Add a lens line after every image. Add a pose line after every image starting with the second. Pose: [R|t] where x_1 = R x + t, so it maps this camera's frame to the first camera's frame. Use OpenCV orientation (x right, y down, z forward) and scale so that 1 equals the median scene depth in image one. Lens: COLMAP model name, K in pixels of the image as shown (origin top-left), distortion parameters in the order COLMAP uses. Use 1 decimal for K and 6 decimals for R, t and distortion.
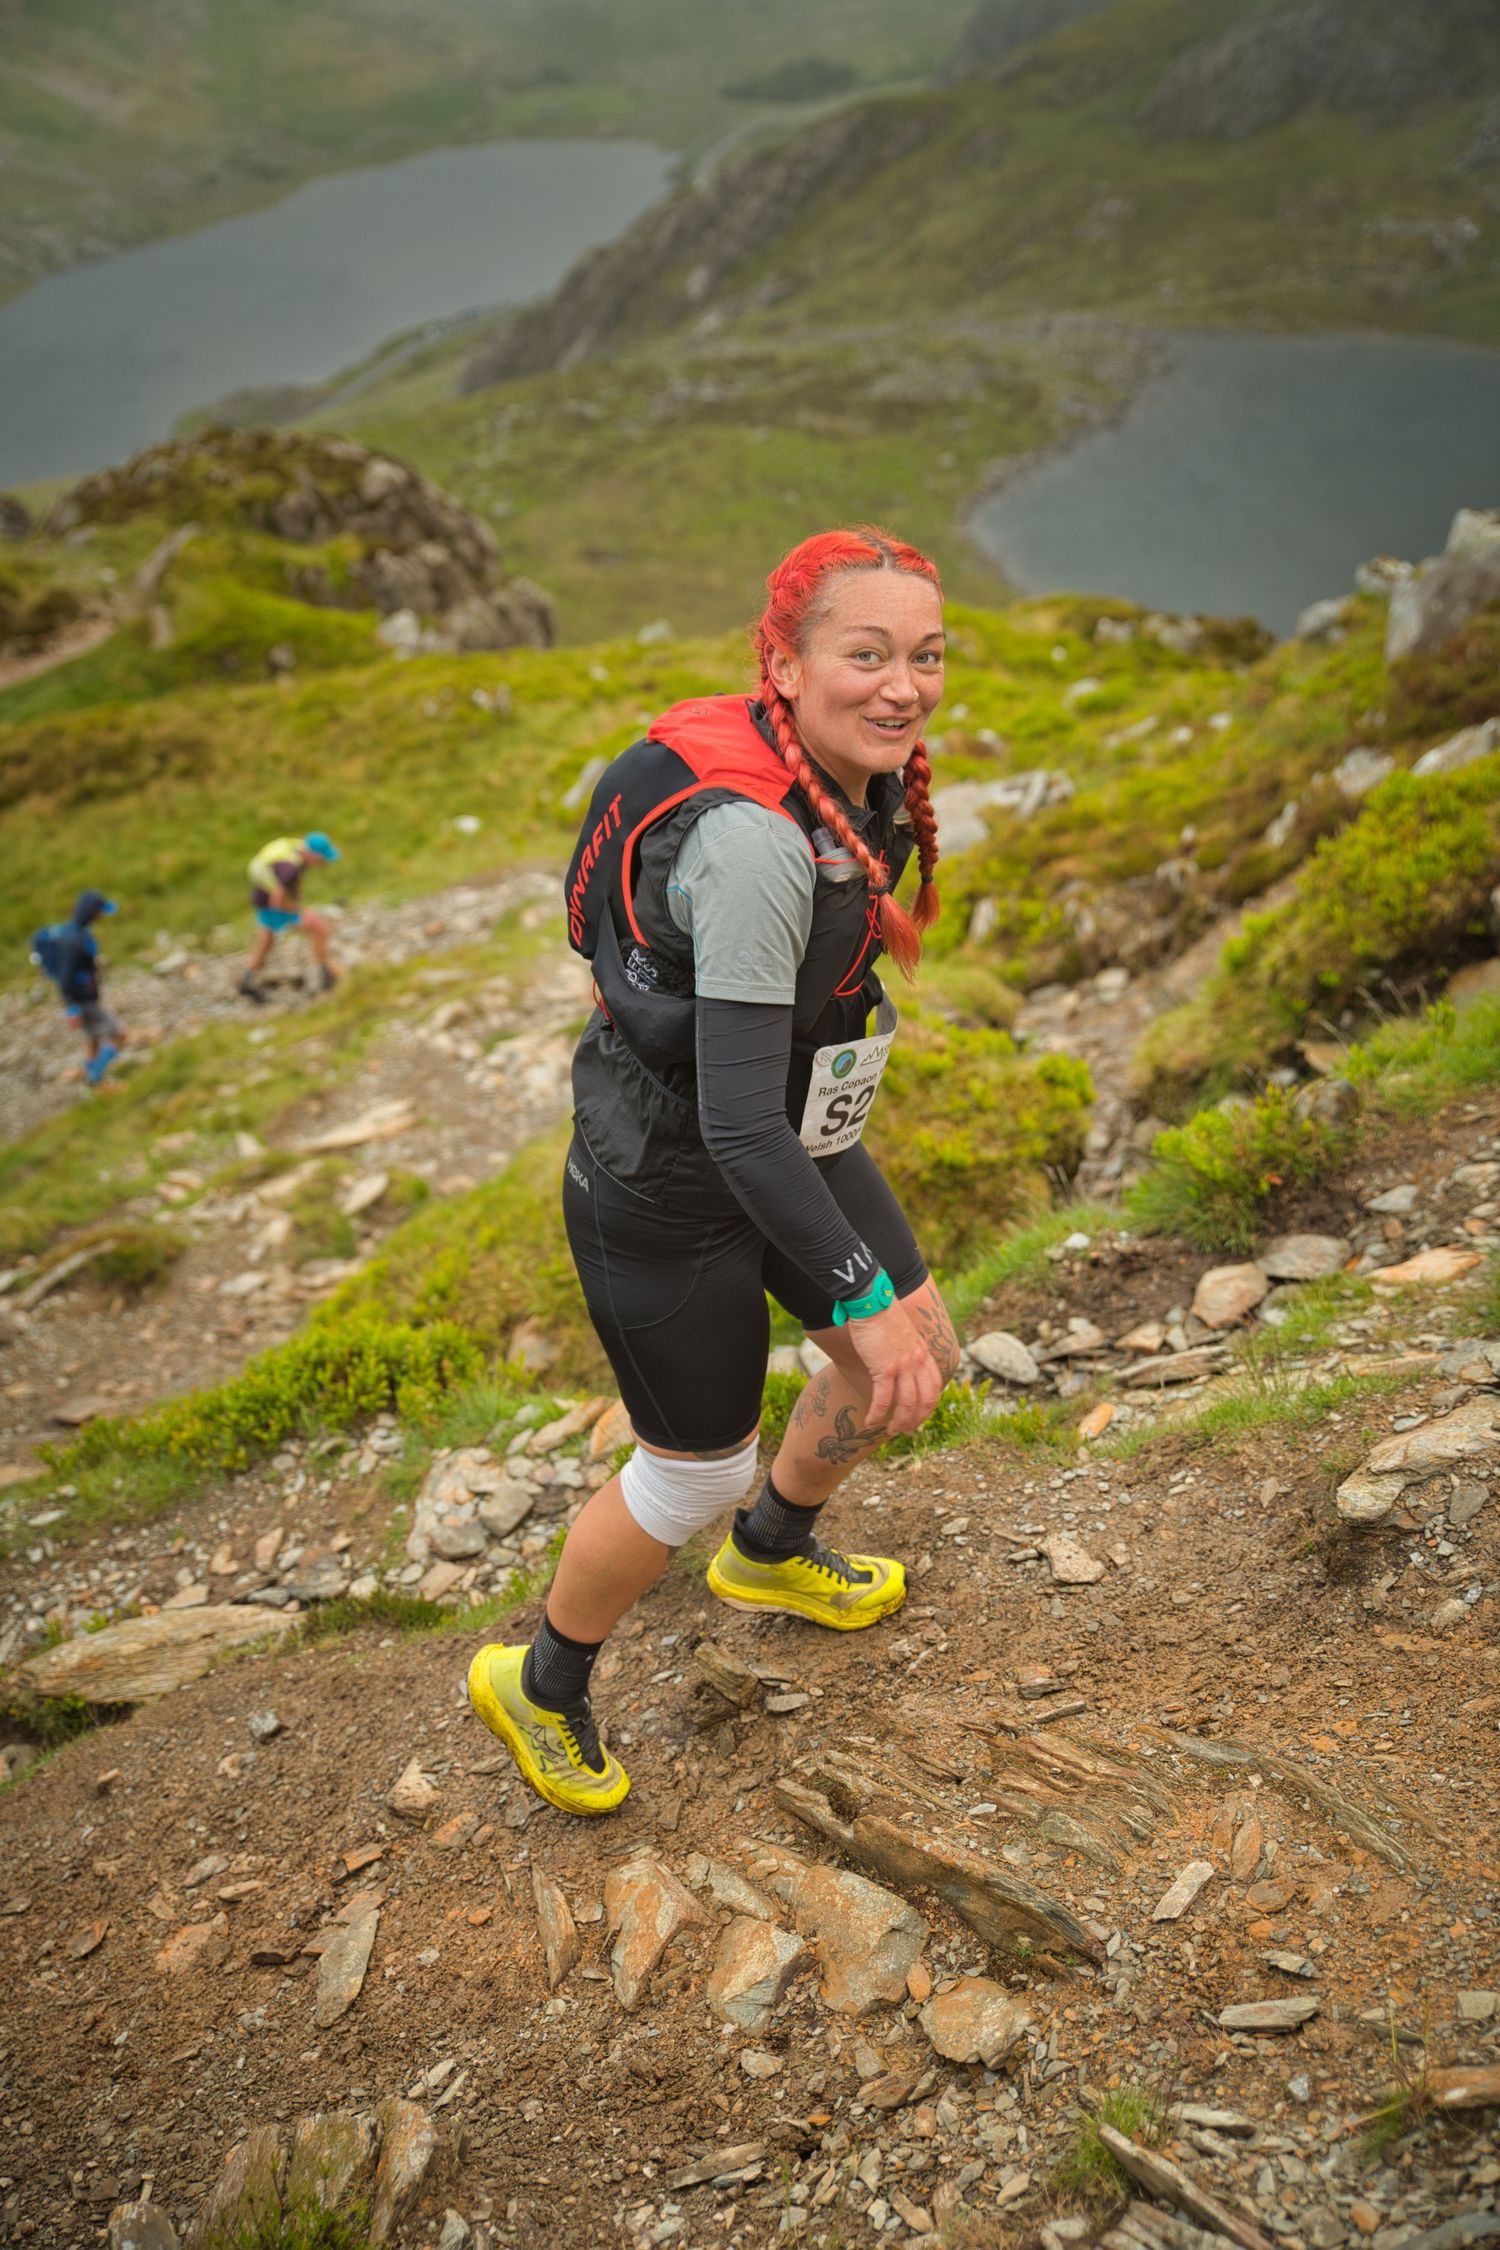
lens RADIAL K [[2438.8, 0, 757.7], [0, 2438.8, 1131.2], [0, 0, 1]] dist [-0.020910, 0.158775]
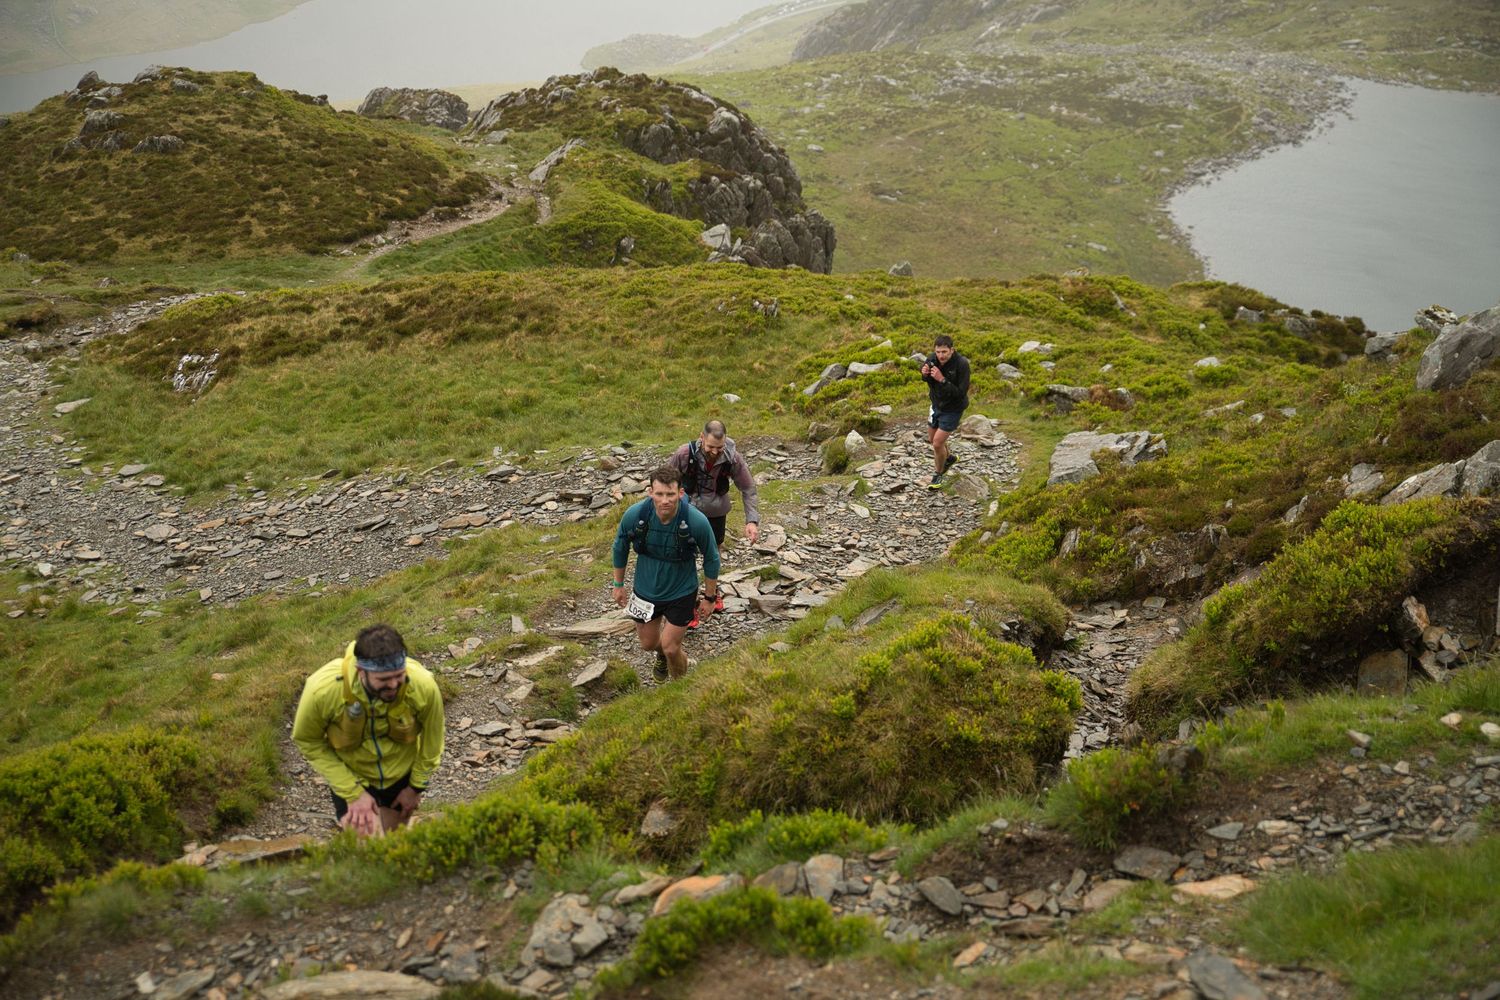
lens RADIAL K [[1877.3, 0, 753.8], [0, 1877.3, 507.3], [0, 0, 1]] dist [0.012818, 0.226362]
pose [[0.983321, 0.146867, -0.107288, 0.073277], [-0.153455, 0.986572, -0.055926, -0.052824], [0.097633, 0.071457, 0.992654, -0.140517]]
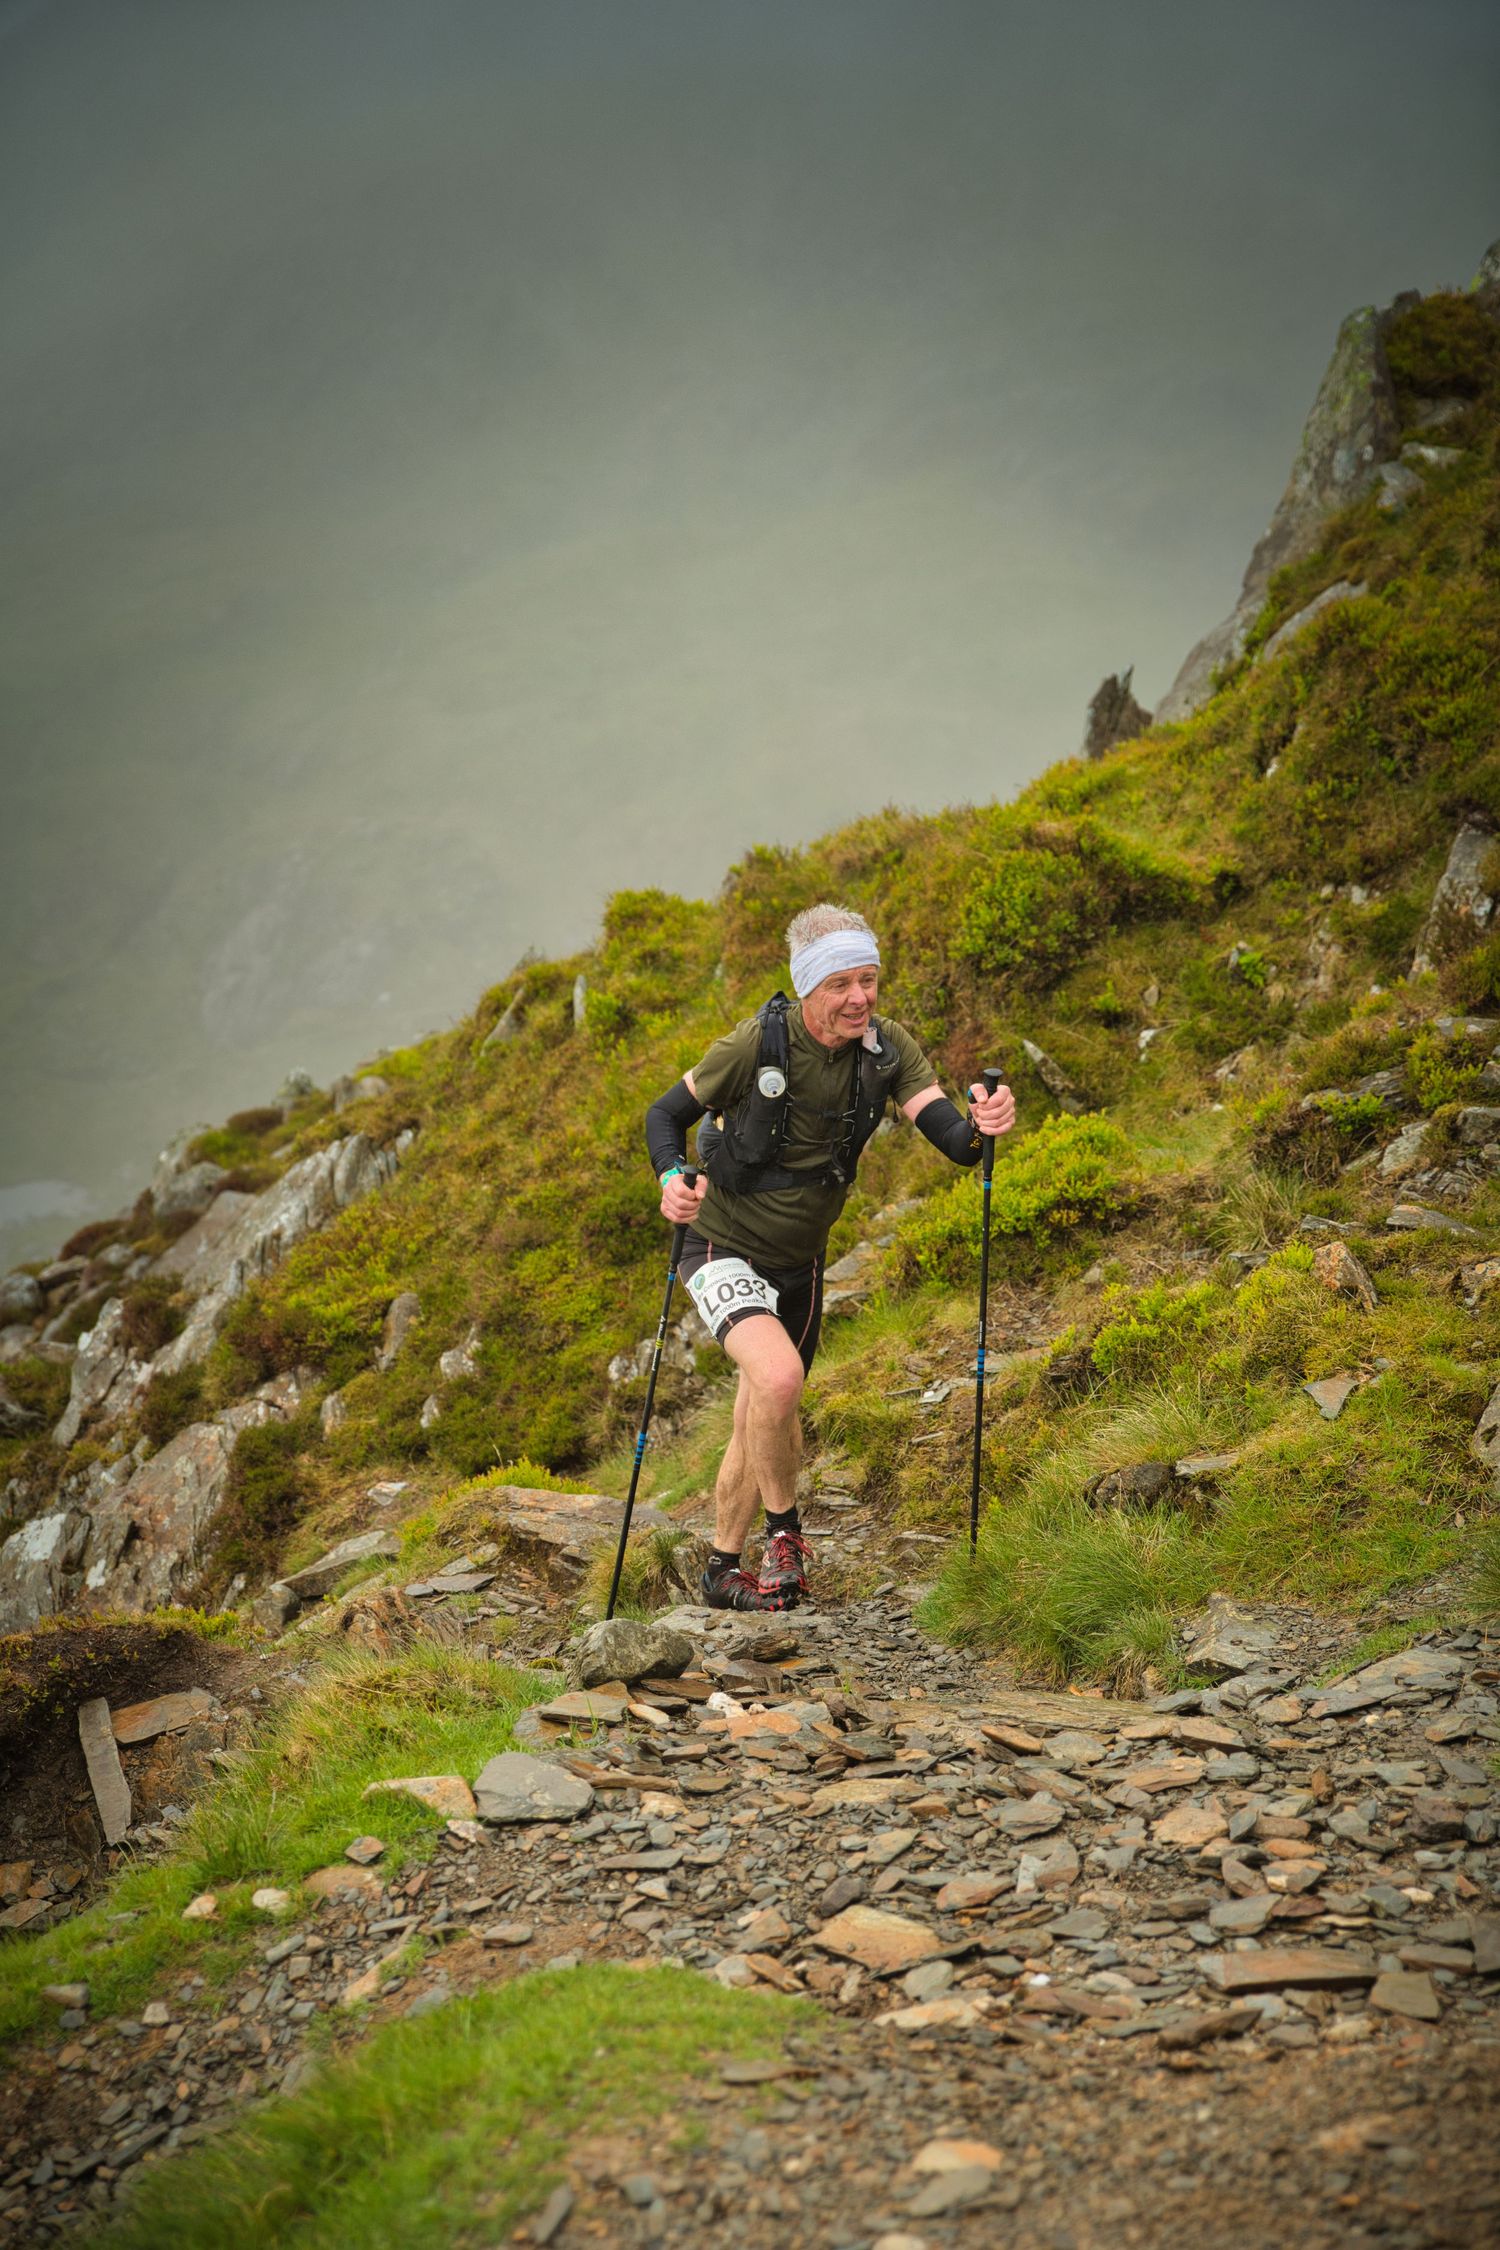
lens RADIAL K [[3189.9, 0, 753.9], [0, 3189.9, 1127.4], [0, 0, 1]] dist [0.081903, 0.195901]
pose [[0.848485, -0.039351, 0.527755, -0.017954], [0.206726, 0.942647, -0.262072, 0.014008], [-0.487174, 0.331465, 0.807956, -0.043306]]
